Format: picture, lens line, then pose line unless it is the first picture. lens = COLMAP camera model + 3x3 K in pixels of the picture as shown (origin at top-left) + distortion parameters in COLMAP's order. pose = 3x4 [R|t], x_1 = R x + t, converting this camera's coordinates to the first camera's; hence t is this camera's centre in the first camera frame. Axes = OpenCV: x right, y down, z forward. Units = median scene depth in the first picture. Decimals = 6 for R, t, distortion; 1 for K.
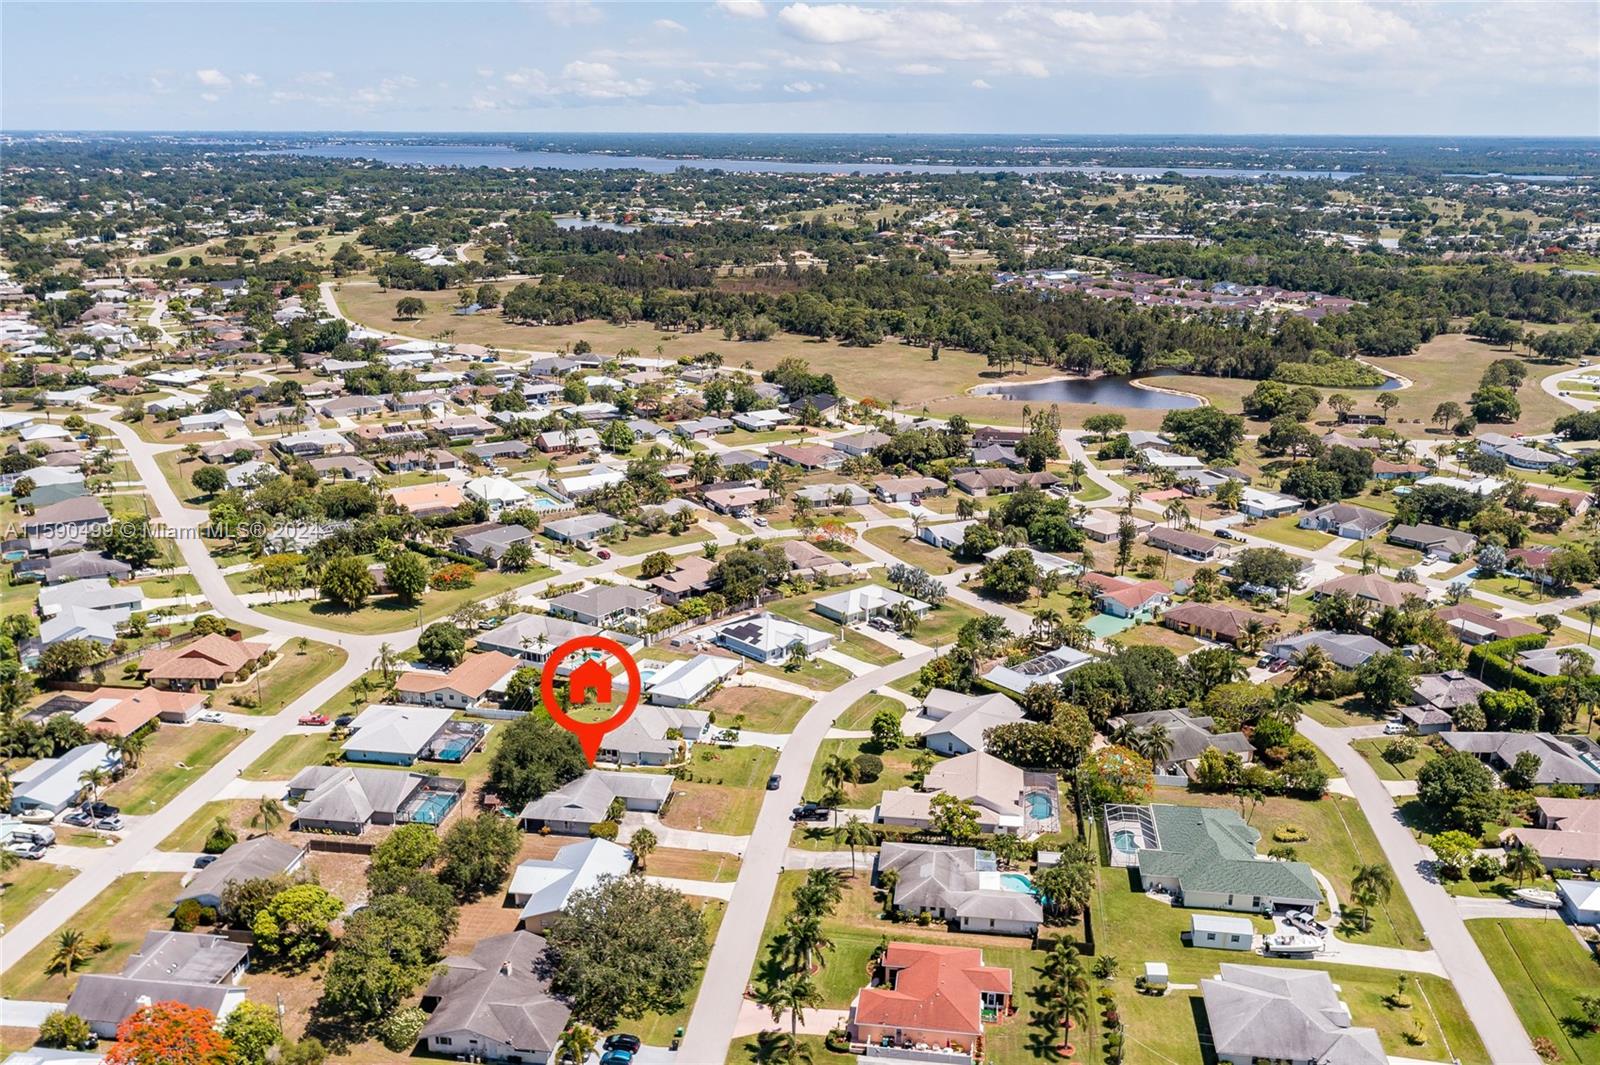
lens RADIAL K [[1355.7, 0, 800.0], [0, 1355.7, 532.5], [0, 0, 1]] dist [0.001252, 0.001383]
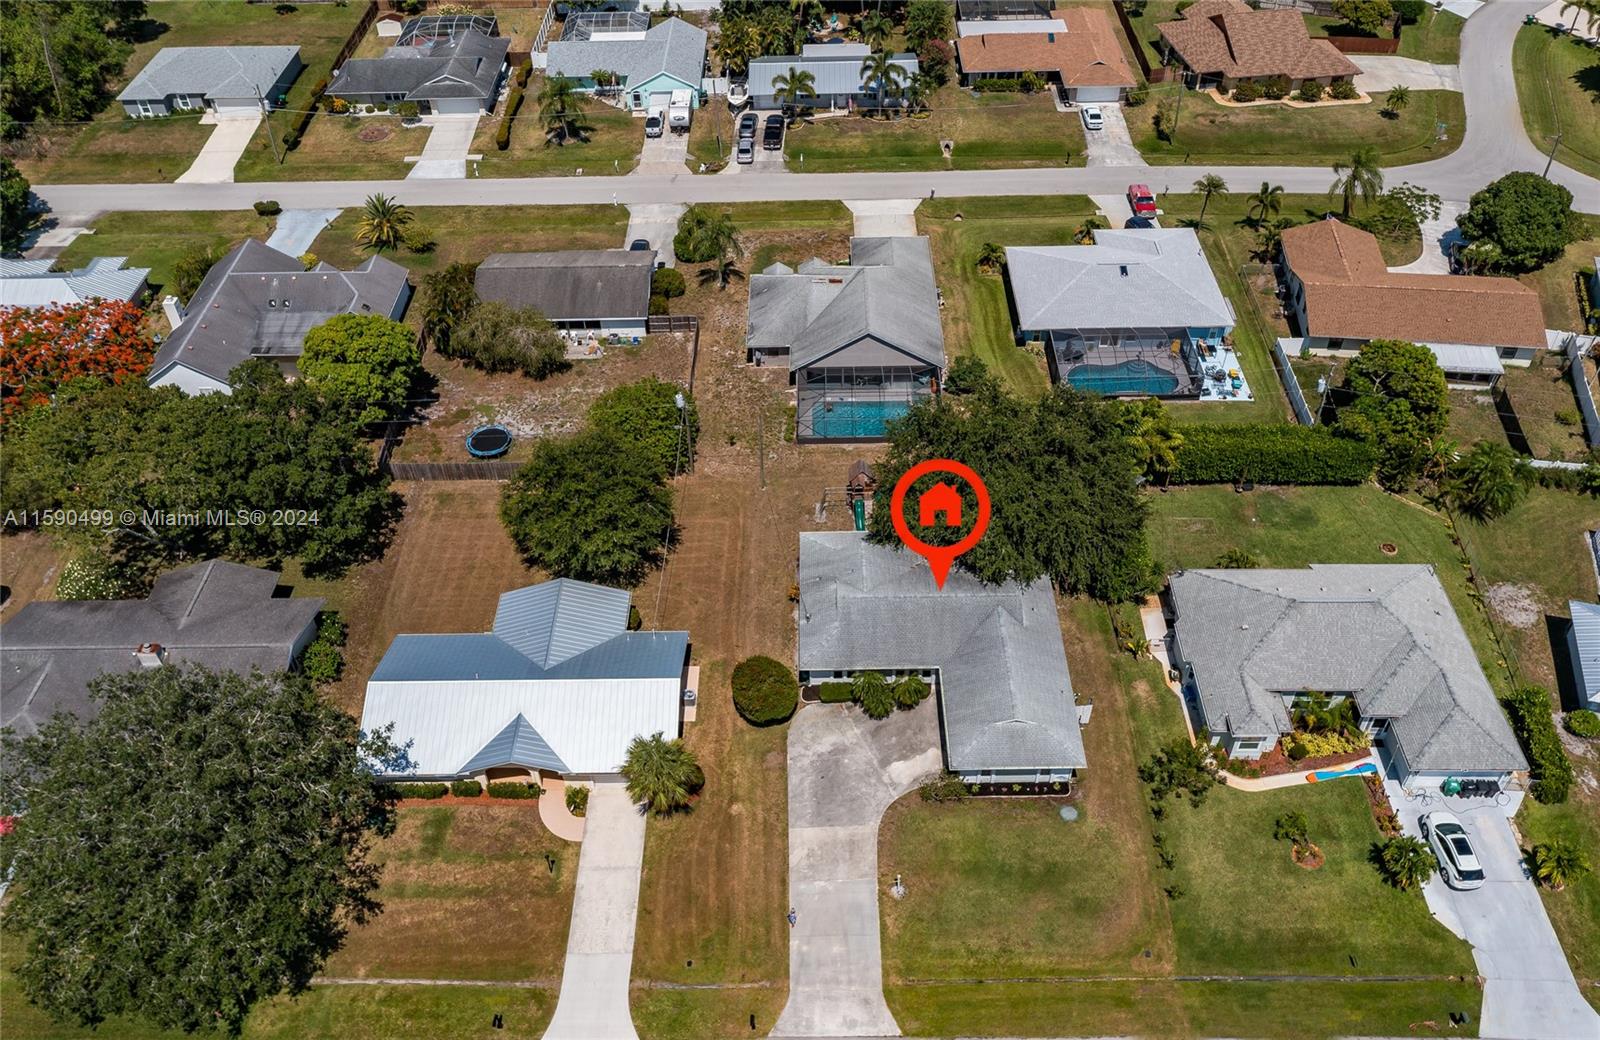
lens RADIAL K [[1277.7, 0, 800.0], [0, 1277.7, 520.0], [0, 0, 1]] dist [0.004595, 0.000761]
pose [[0.134585, 0.665403, -0.734252, 0.069841], [-0.259479, 0.738803, 0.621966, -0.040569], [0.956325, 0.106815, 0.272090, 0.563078]]
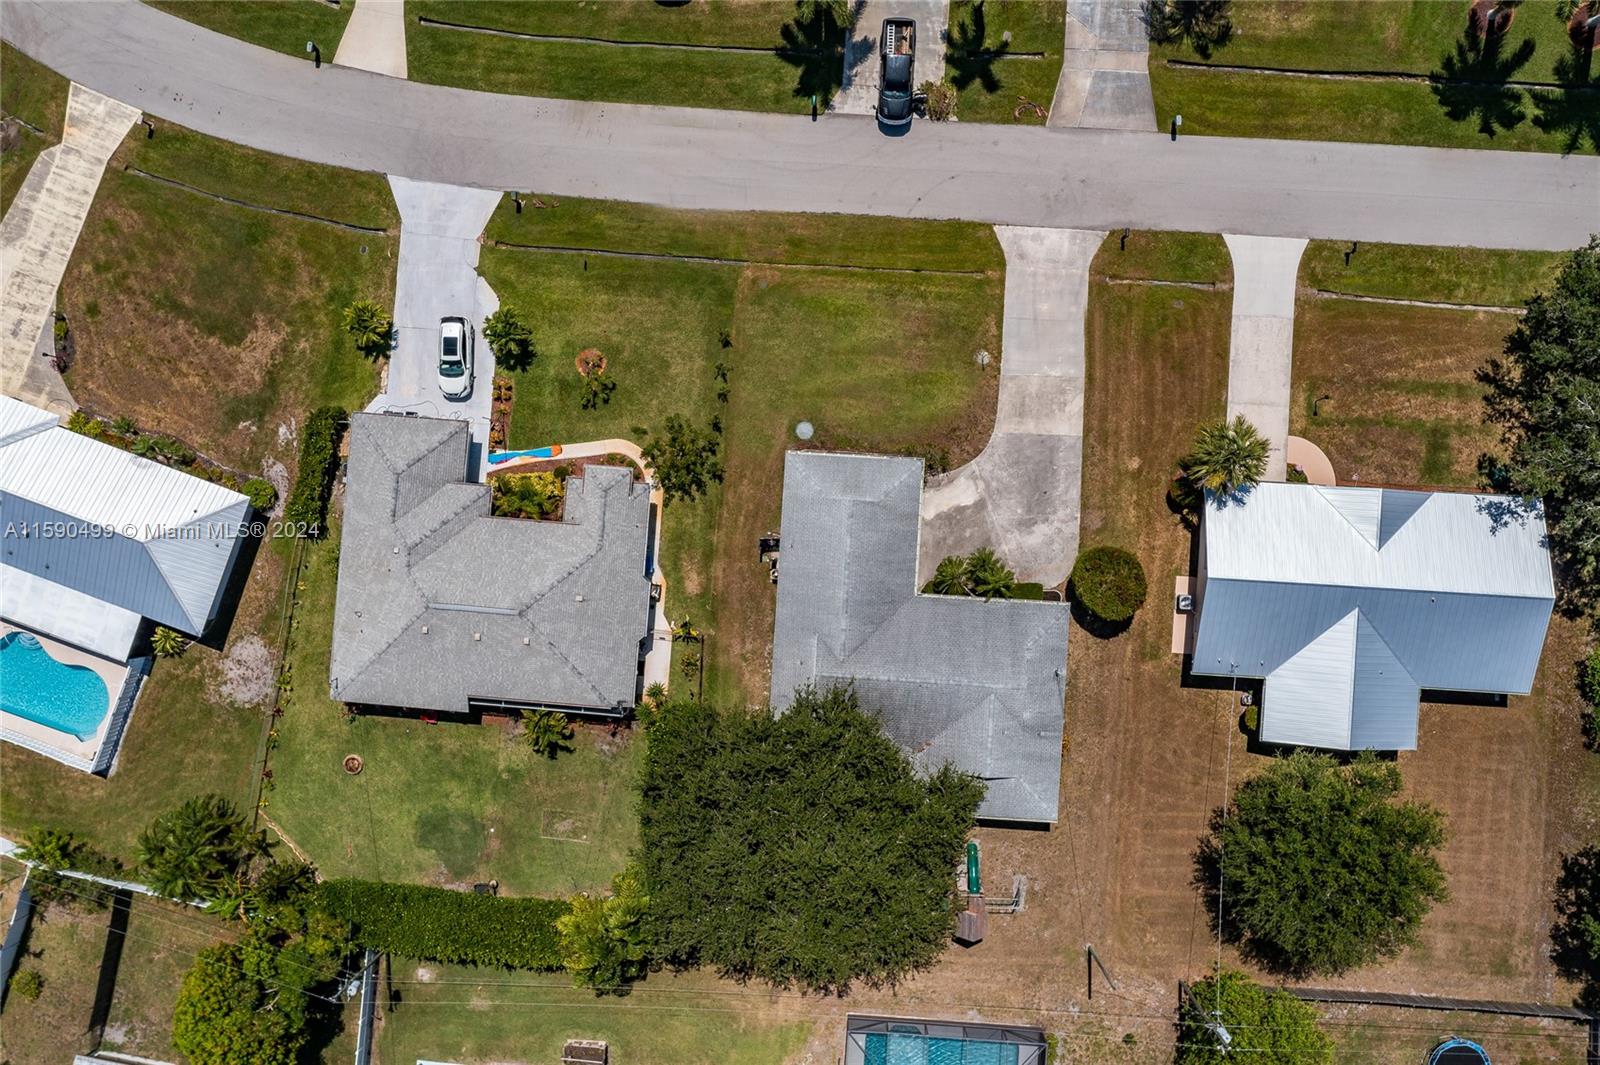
lens RADIAL K [[1271.5, 0, 797.4], [0, 1271.5, 553.9], [0, 0, 1]] dist [0.001449, 0.000704]
pose [[-0.077902, -0.996952, -0.004244, -0.080175], [0.302907, -0.027725, 0.952617, -0.093072], [-0.949831, 0.072925, 0.304144, 0.610598]]
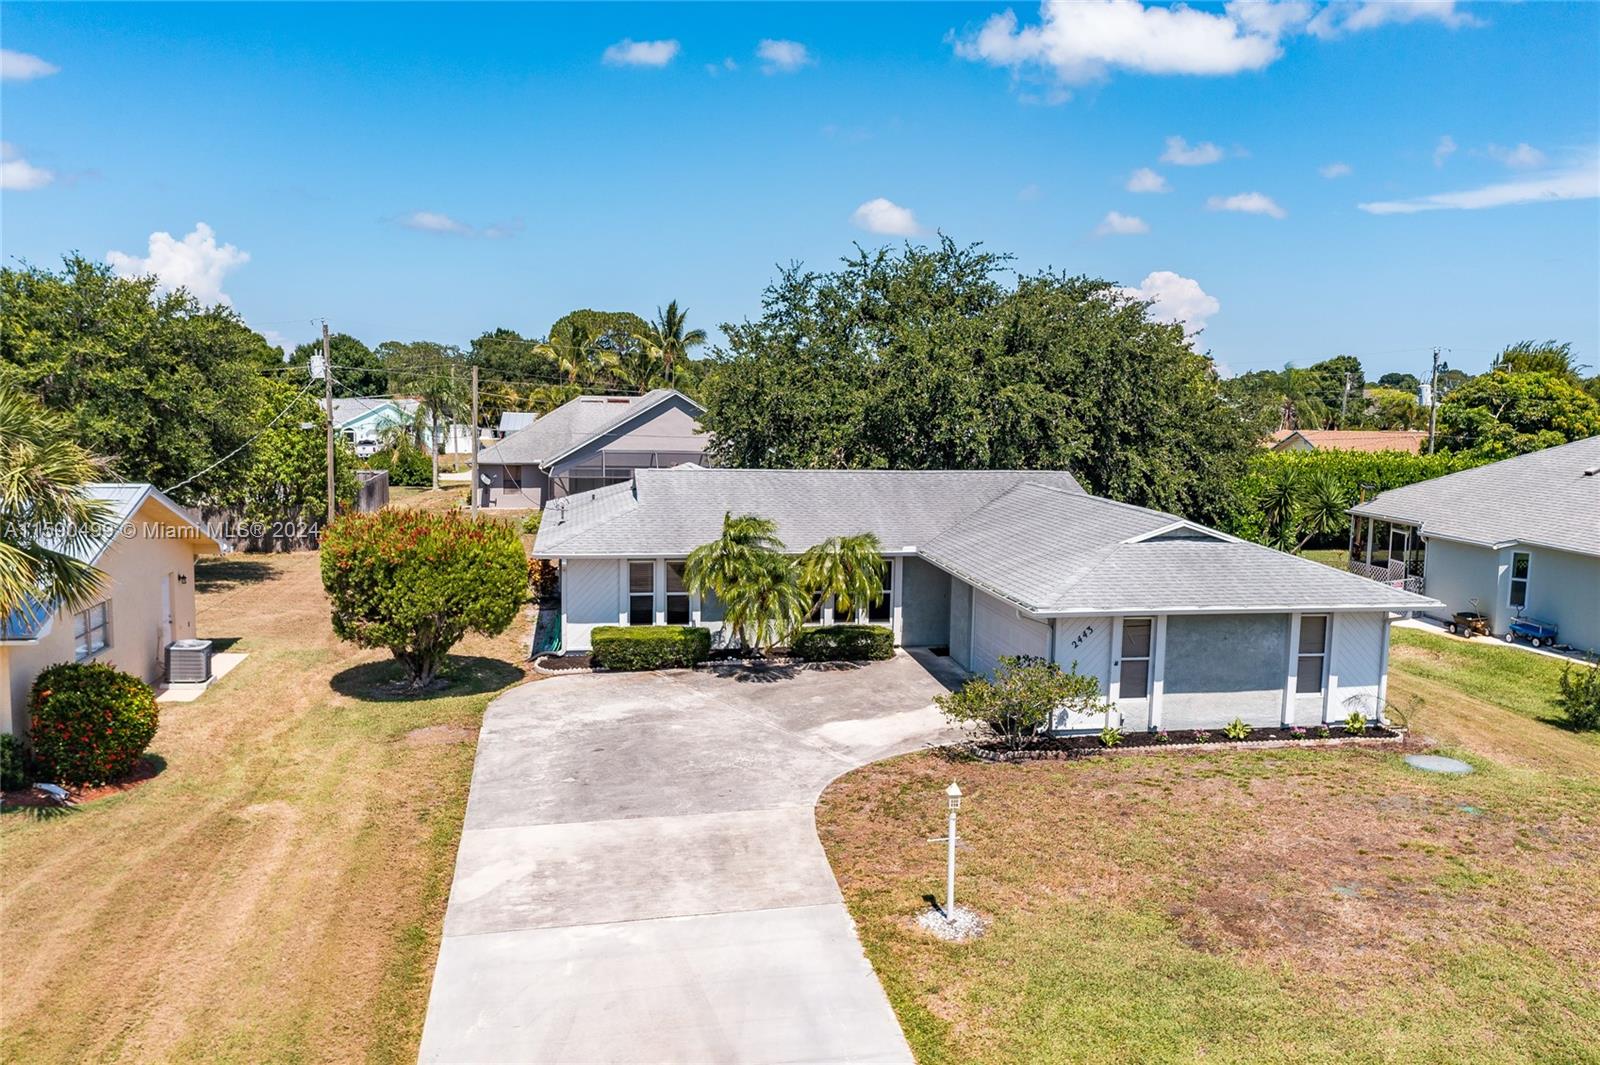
lens RADIAL K [[1271.5, 0, 797.4], [0, 1271.5, 553.9], [0, 0, 1]] dist [0.001449, 0.000704]
pose [[0.301361, 0.124999, -0.945281, -0.005665], [-0.283766, 0.958208, 0.036242, 0.127176], [0.910307, 0.257317, 0.324237, 0.622066]]
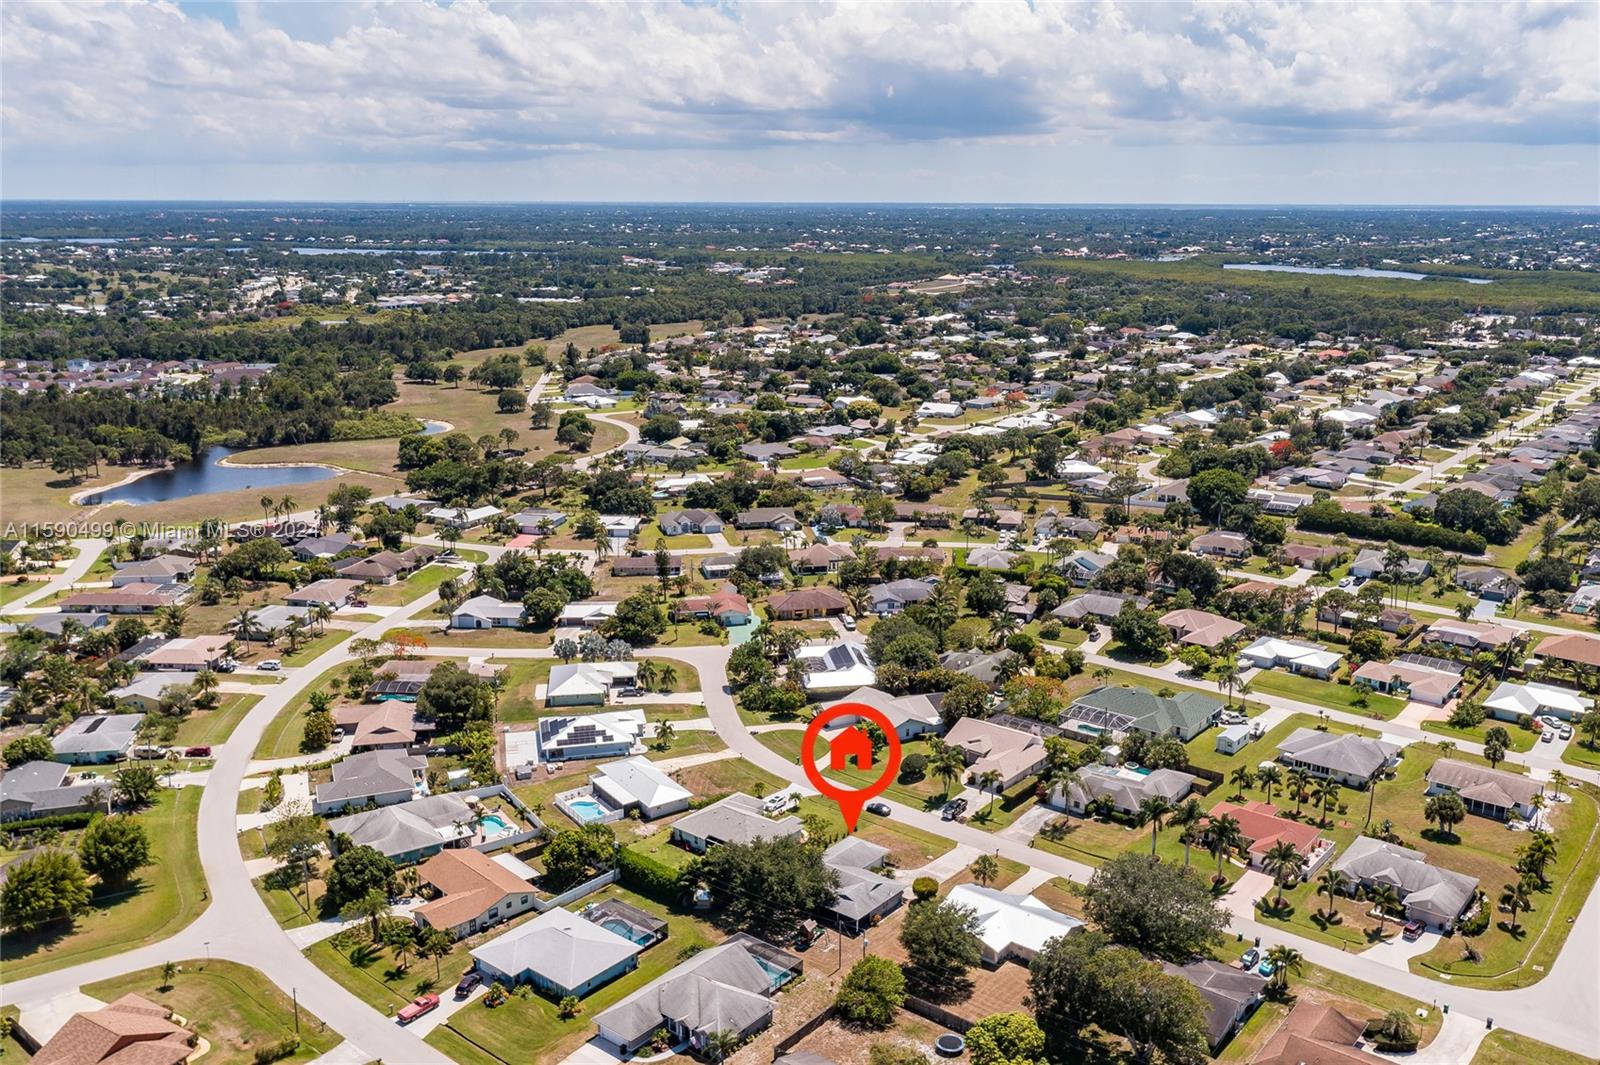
lens RADIAL K [[1365.5, 0, 811.3], [0, 1365.5, 533.0], [0, 0, 1]] dist [0.000476, 0.015139]
pose [[0.511682, -0.206897, 0.833891, -0.614263], [0.244404, 0.965526, 0.089589, -0.091215], [-0.823680, 0.157965, 0.544609, 0.298344]]
